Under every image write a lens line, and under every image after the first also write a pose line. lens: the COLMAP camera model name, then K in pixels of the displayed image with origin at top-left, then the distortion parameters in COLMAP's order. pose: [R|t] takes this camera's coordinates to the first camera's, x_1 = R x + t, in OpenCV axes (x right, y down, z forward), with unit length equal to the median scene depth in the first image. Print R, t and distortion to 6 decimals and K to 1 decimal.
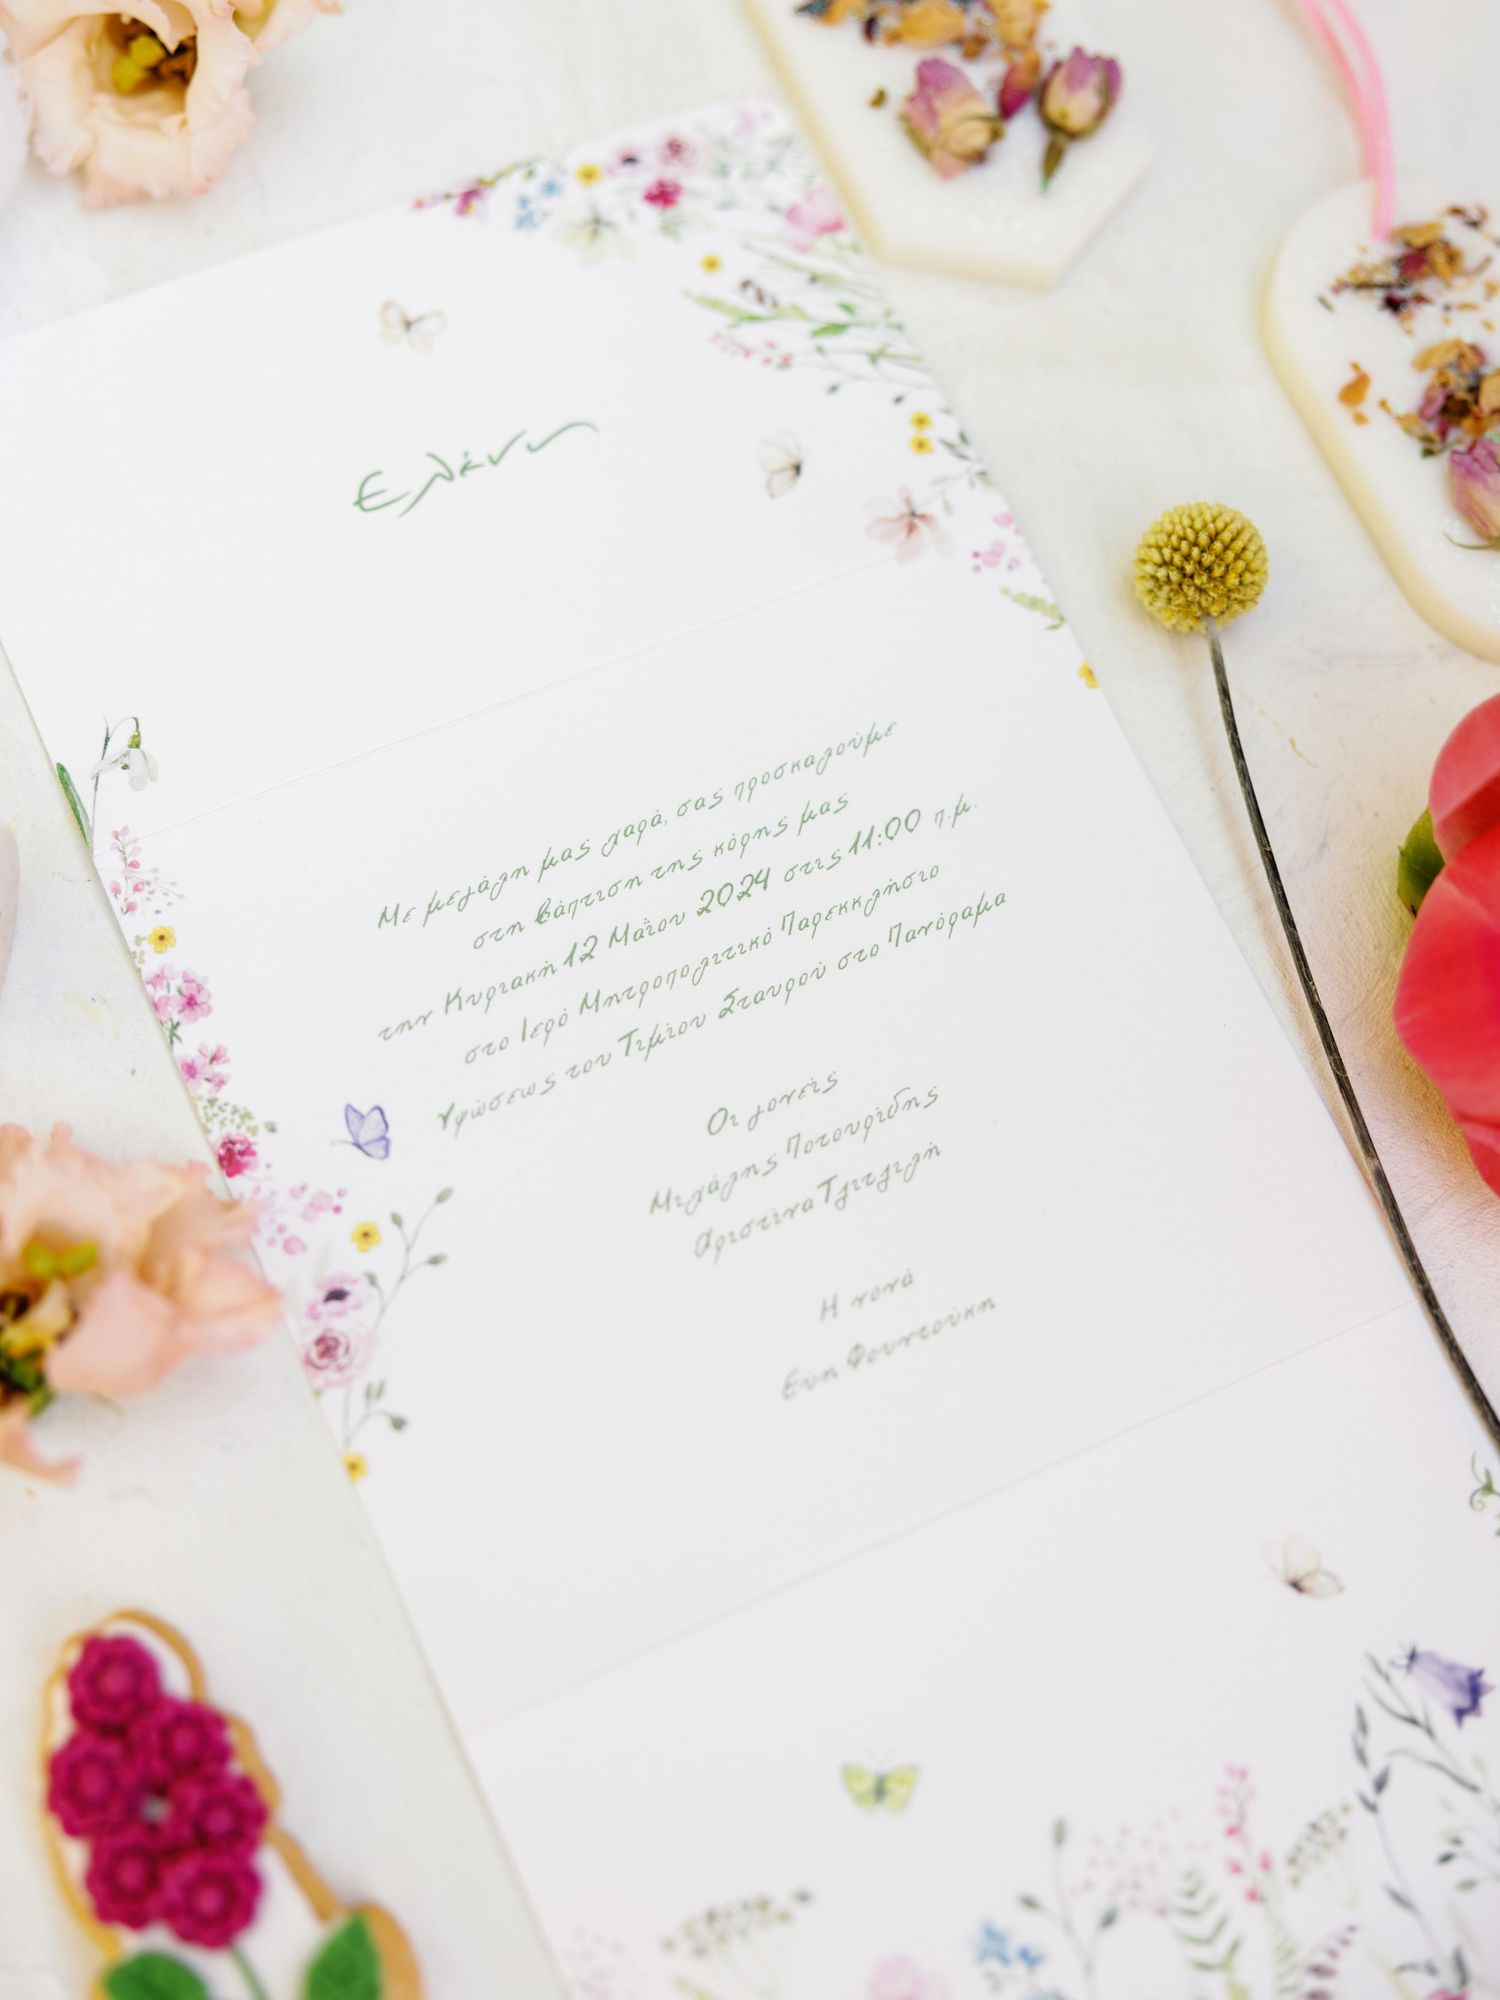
lens RADIAL K [[2556.2, 0, 750.0], [0, 2556.2, 1000.0], [0, 0, 1]] dist [-0.012593, 0.059671]
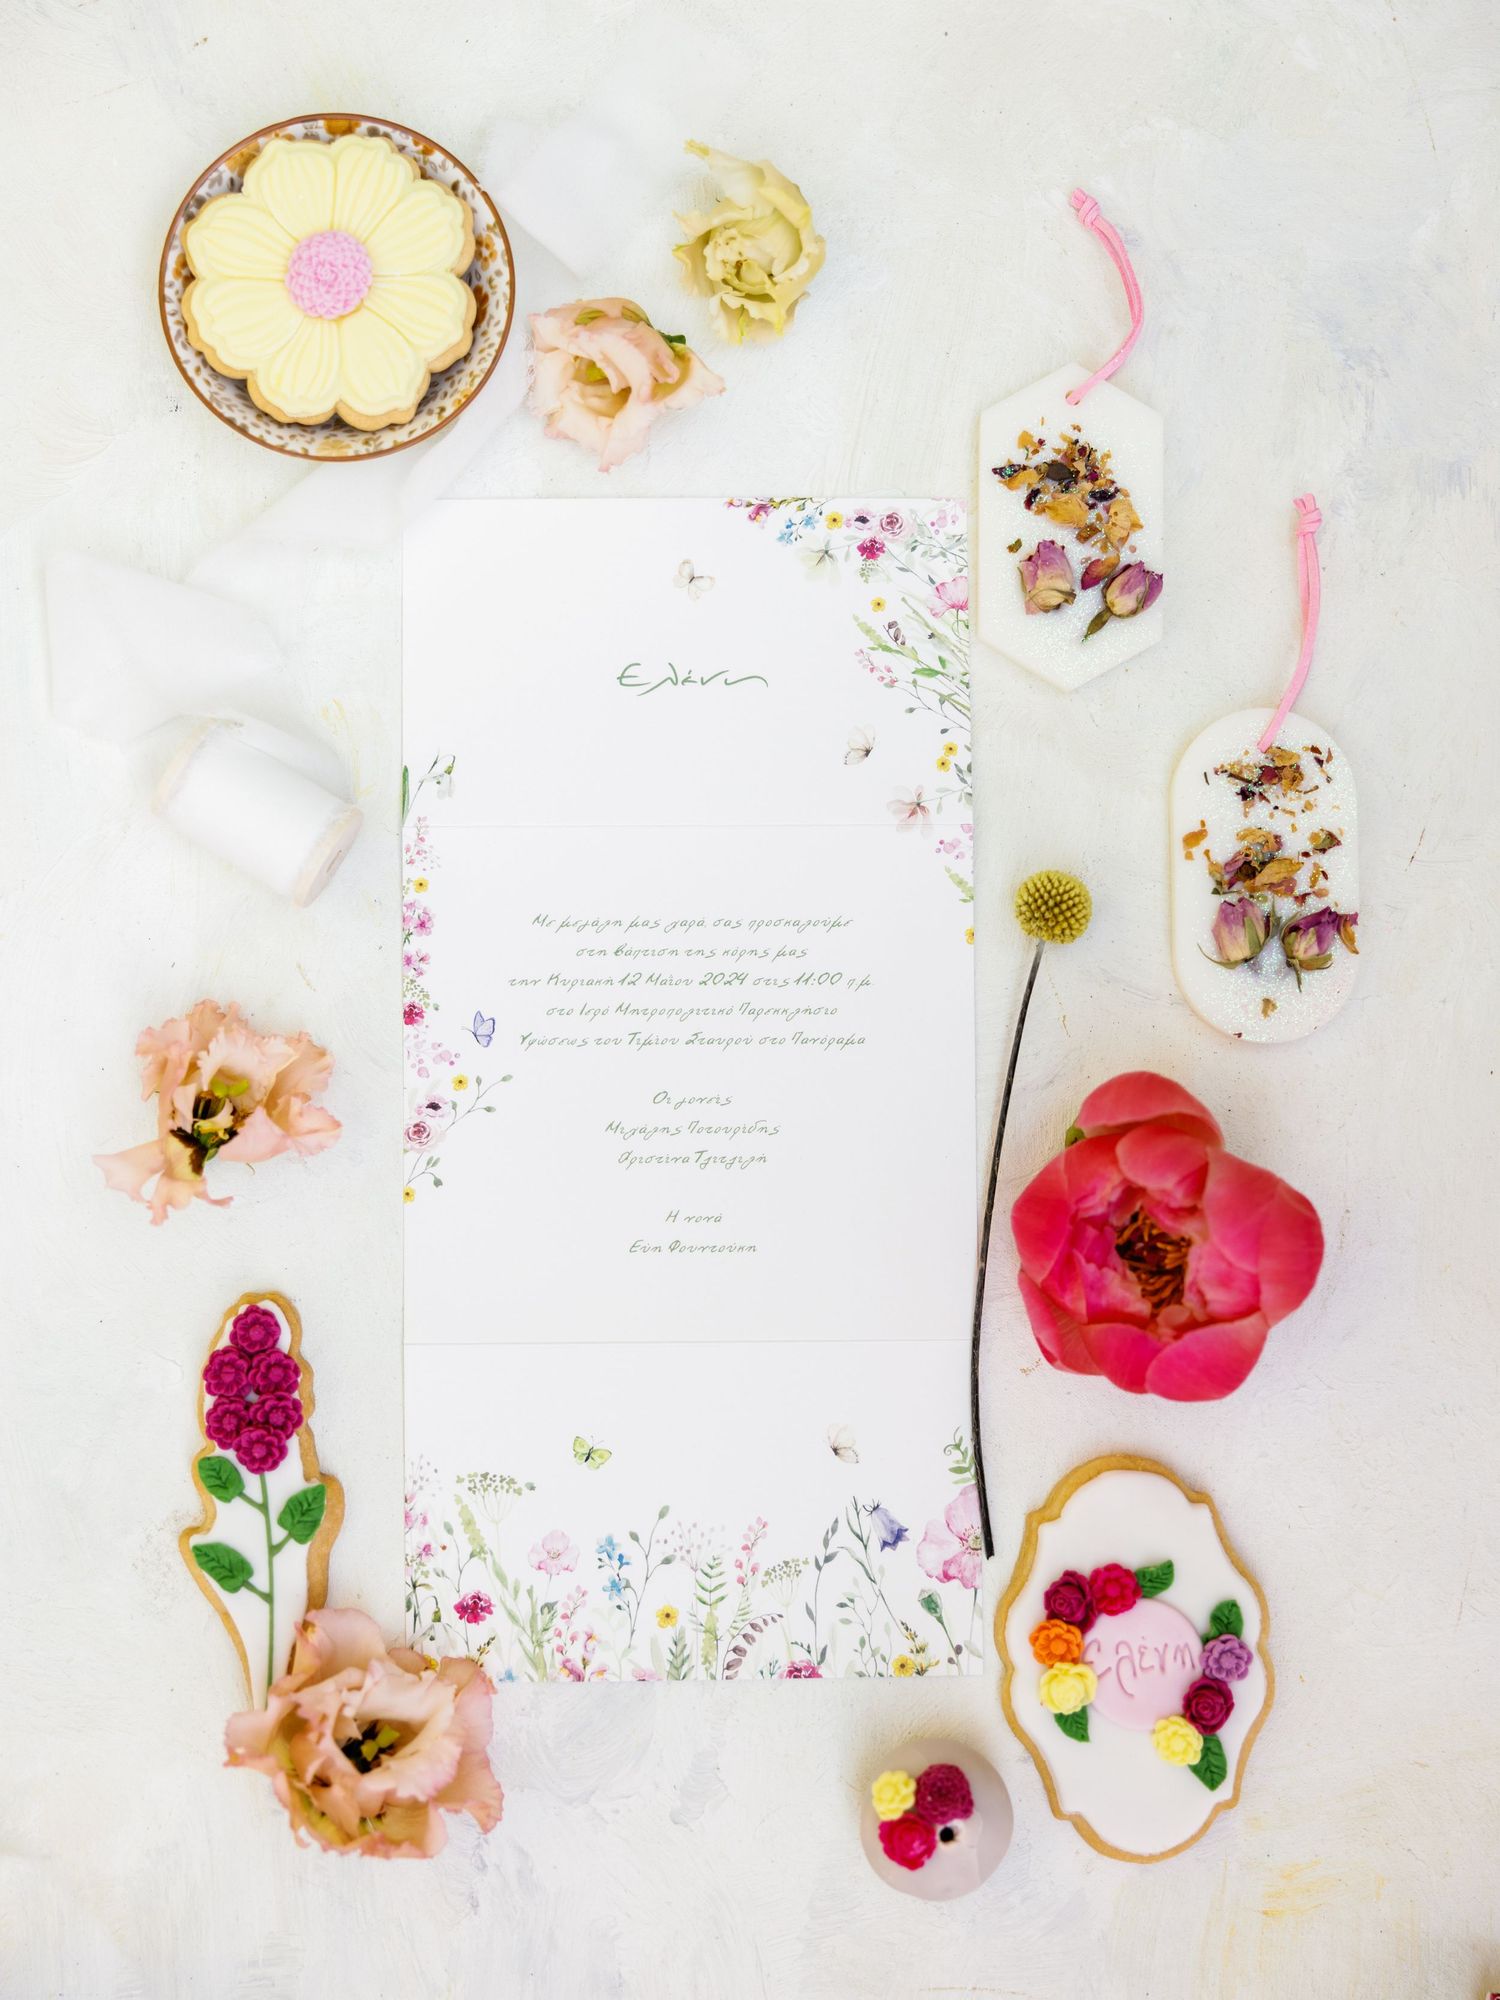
lens RADIAL K [[2556.2, 0, 750.0], [0, 2556.2, 1000.0], [0, 0, 1]] dist [-0.012593, 0.059671]
pose [[0.911988, 0.406405, -0.055799, 0.114357], [-0.386044, 0.896273, 0.218325, -0.419777], [0.138739, -0.177569, 0.974280, -0.727932]]
